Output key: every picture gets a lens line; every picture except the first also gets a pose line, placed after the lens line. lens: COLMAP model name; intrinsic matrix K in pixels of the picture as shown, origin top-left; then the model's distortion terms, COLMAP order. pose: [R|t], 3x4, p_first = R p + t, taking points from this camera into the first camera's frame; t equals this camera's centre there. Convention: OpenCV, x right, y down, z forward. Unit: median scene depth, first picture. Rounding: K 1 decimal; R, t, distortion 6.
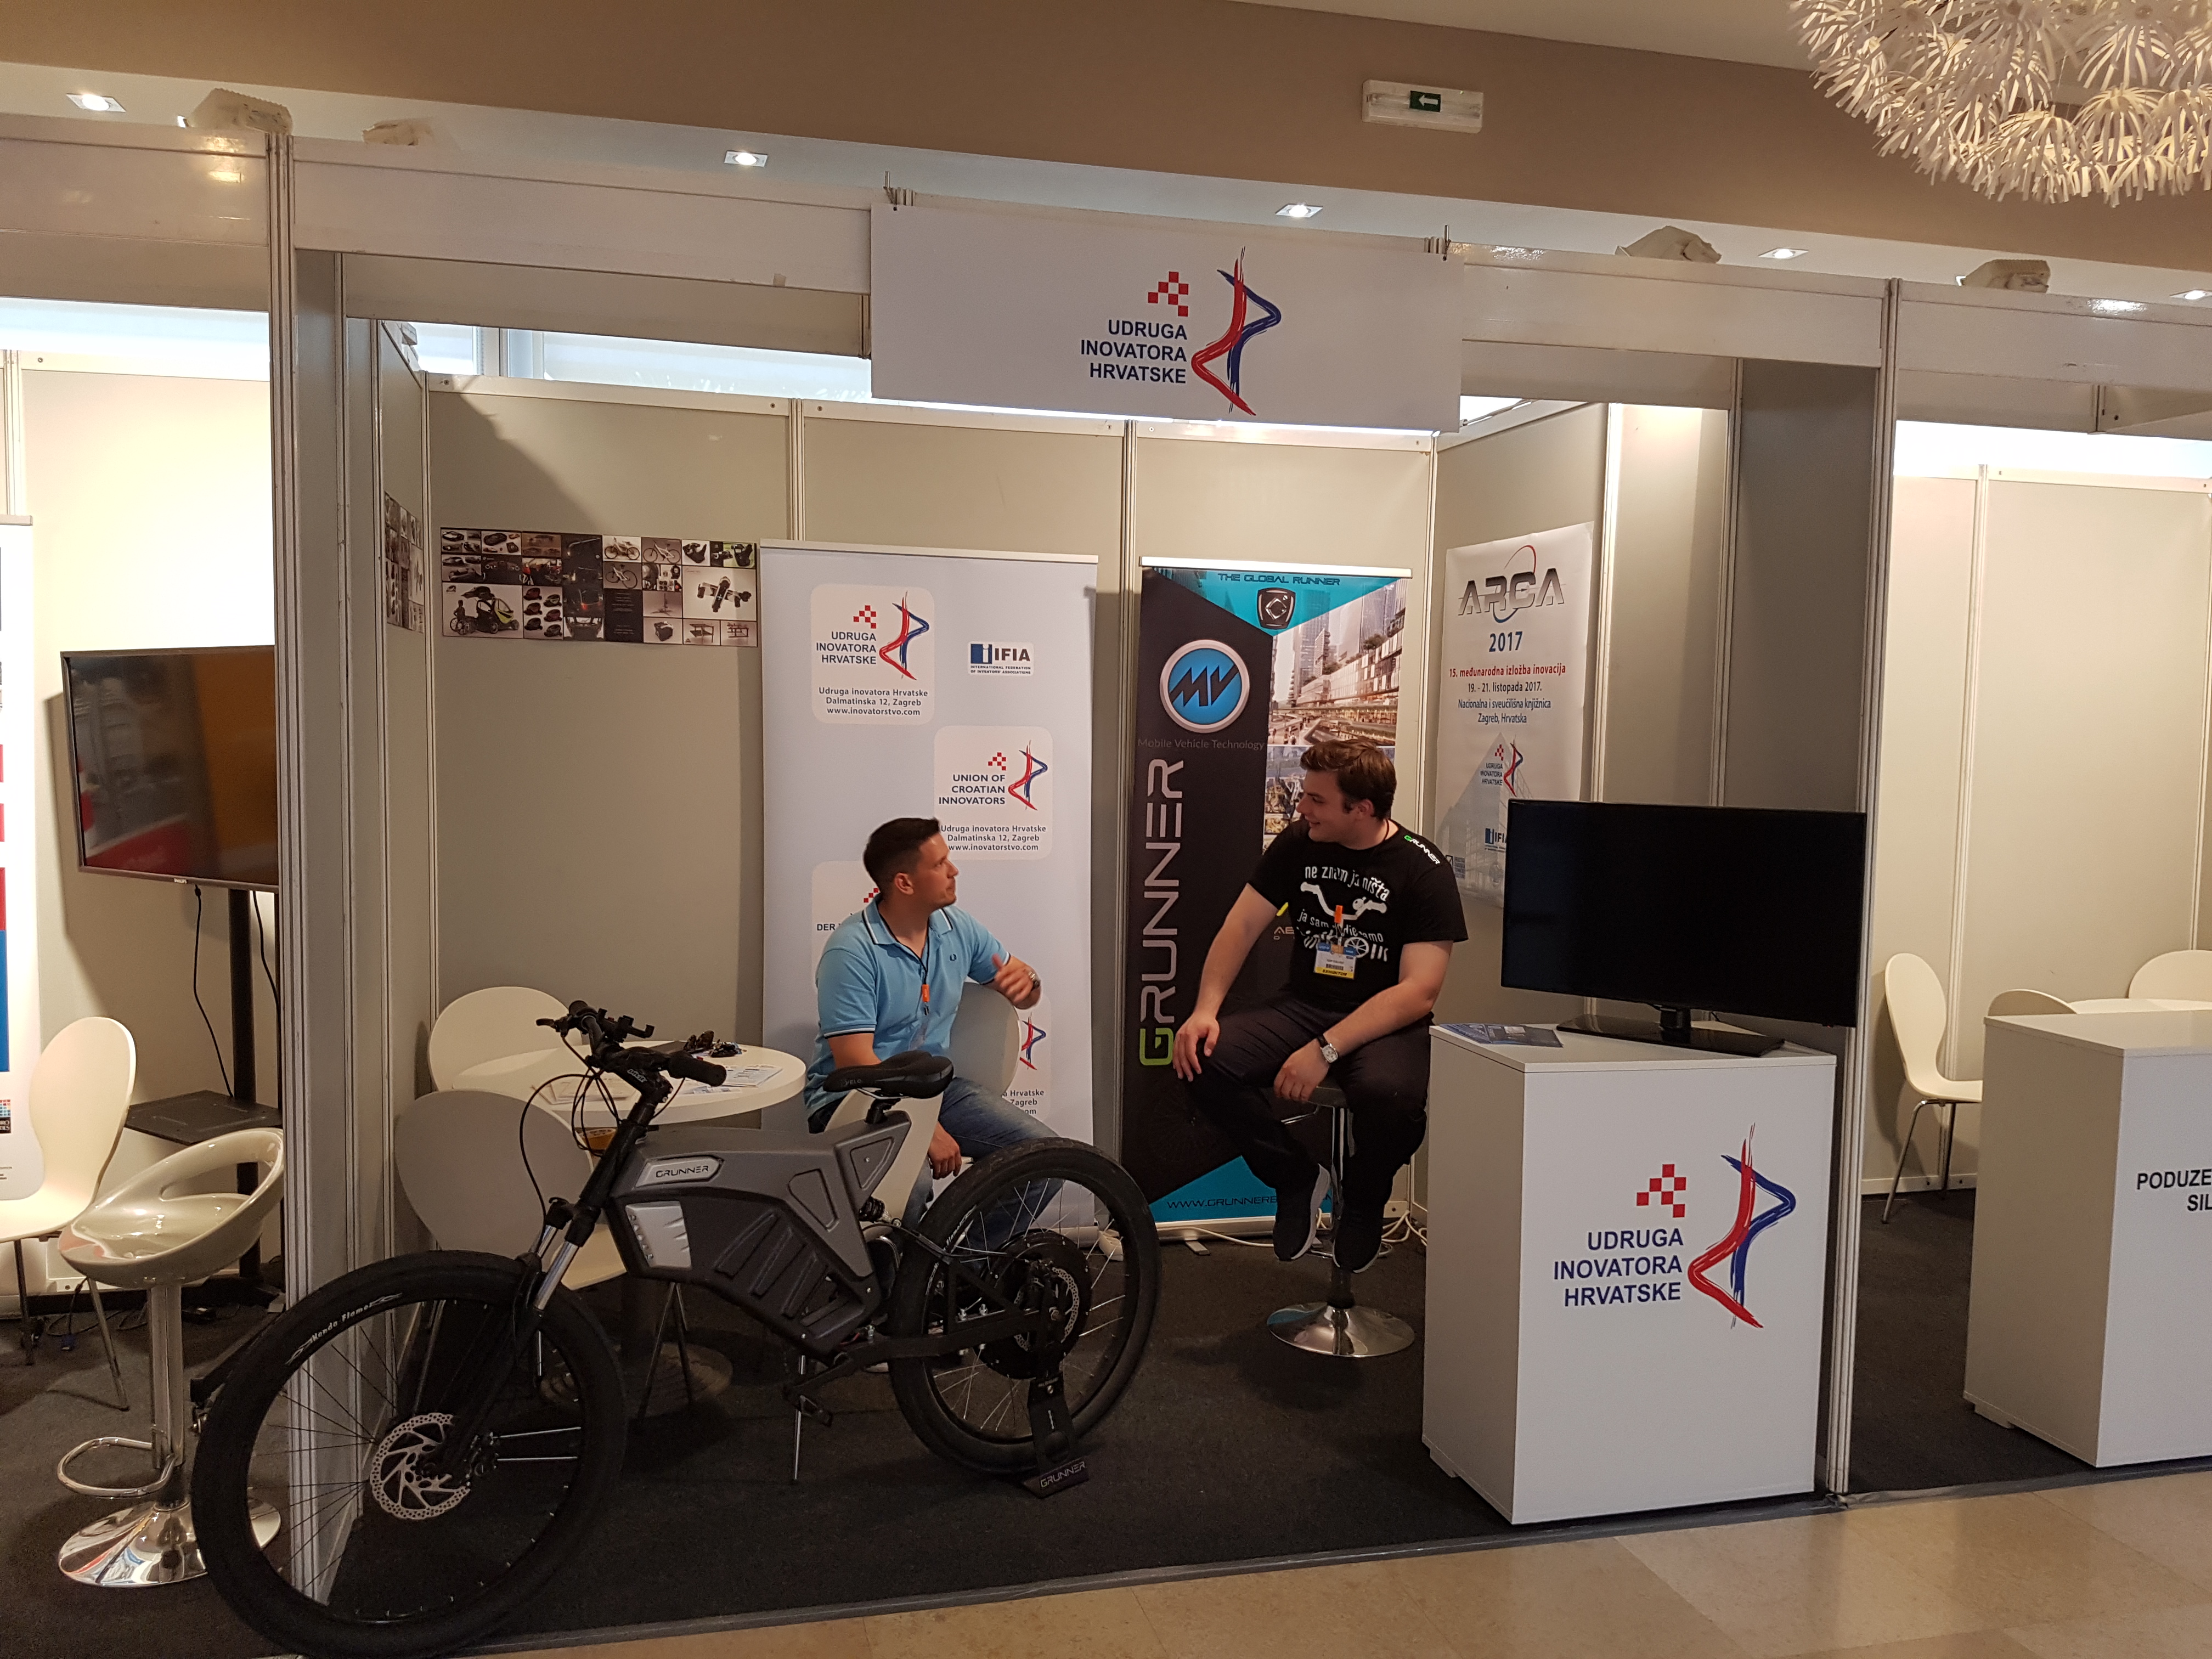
lens RADIAL K [[1688.1, 0, 1053.3], [0, 1688.1, 850.9], [0, 0, 1]] dist [0.238964, -0.444444]
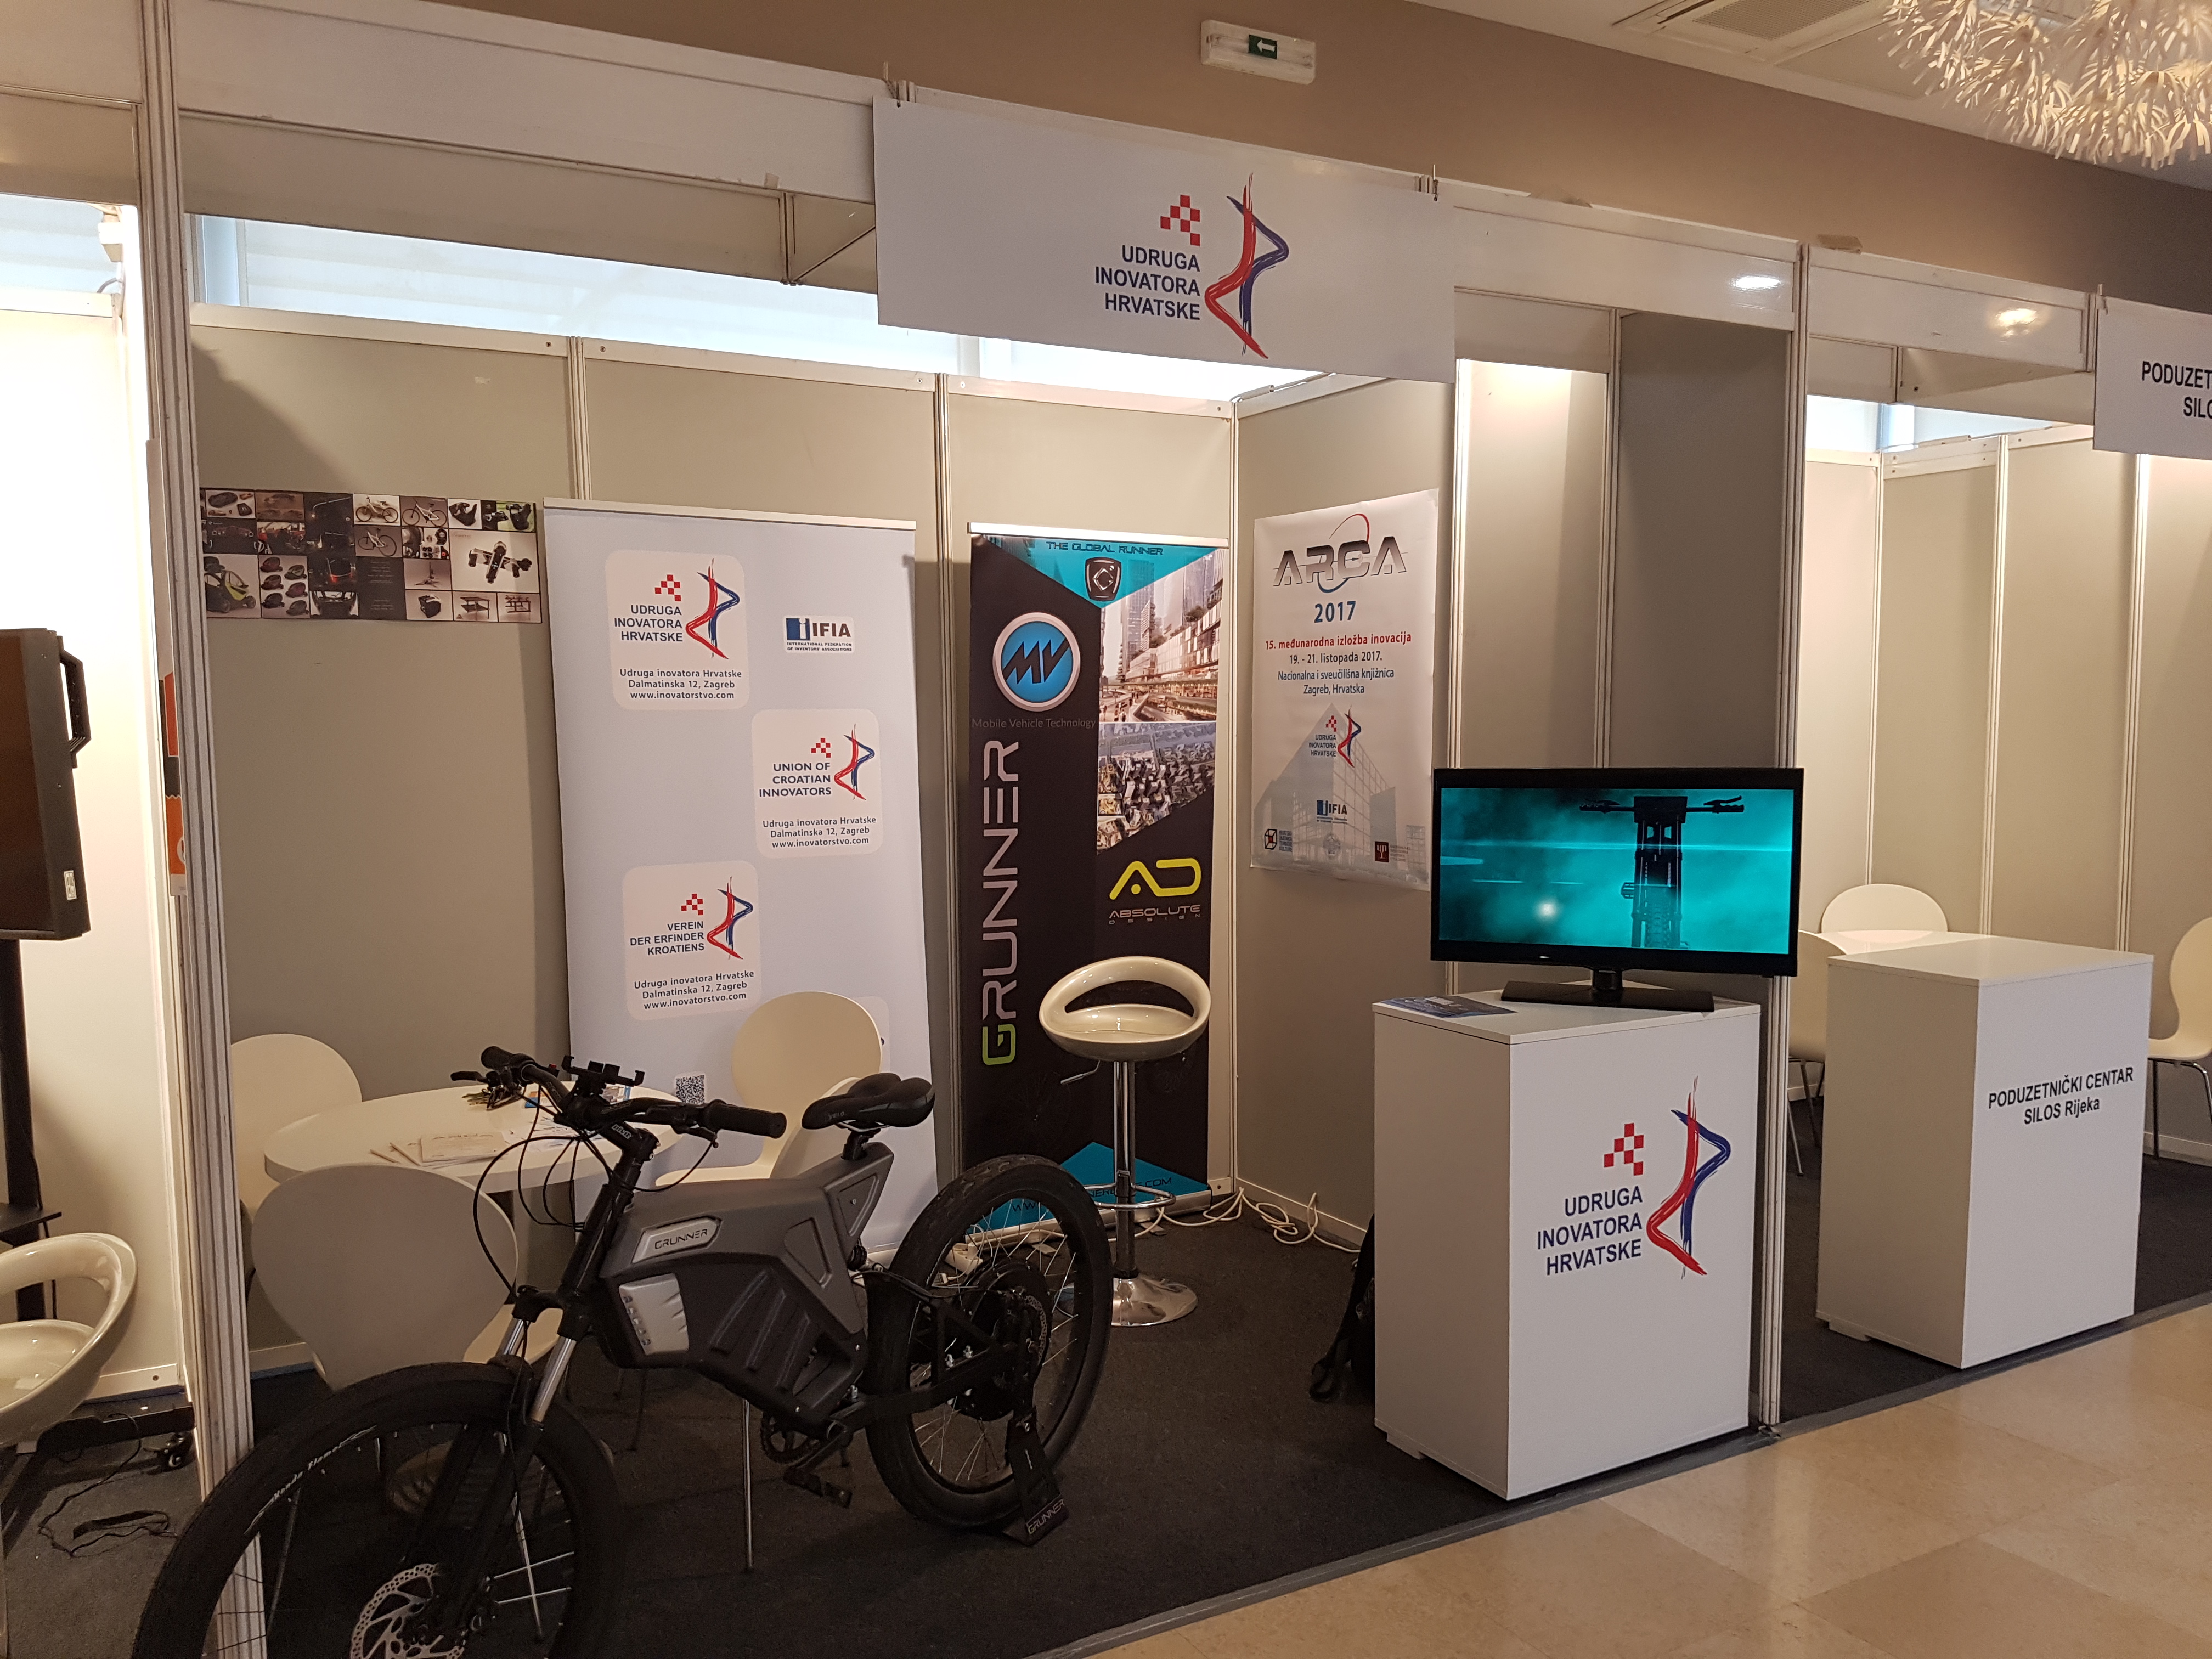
lens RADIAL K [[1701.4, 0, 1103.4], [0, 1701.4, 877.2], [0, 0, 1]] dist [0.261425, -0.556116]
pose [[0.966337, -0.051761, 0.252018, -0.134893], [0.045383, 0.998487, 0.031059, -0.005557], [-0.253245, -0.018576, 0.967224, 0.072359]]
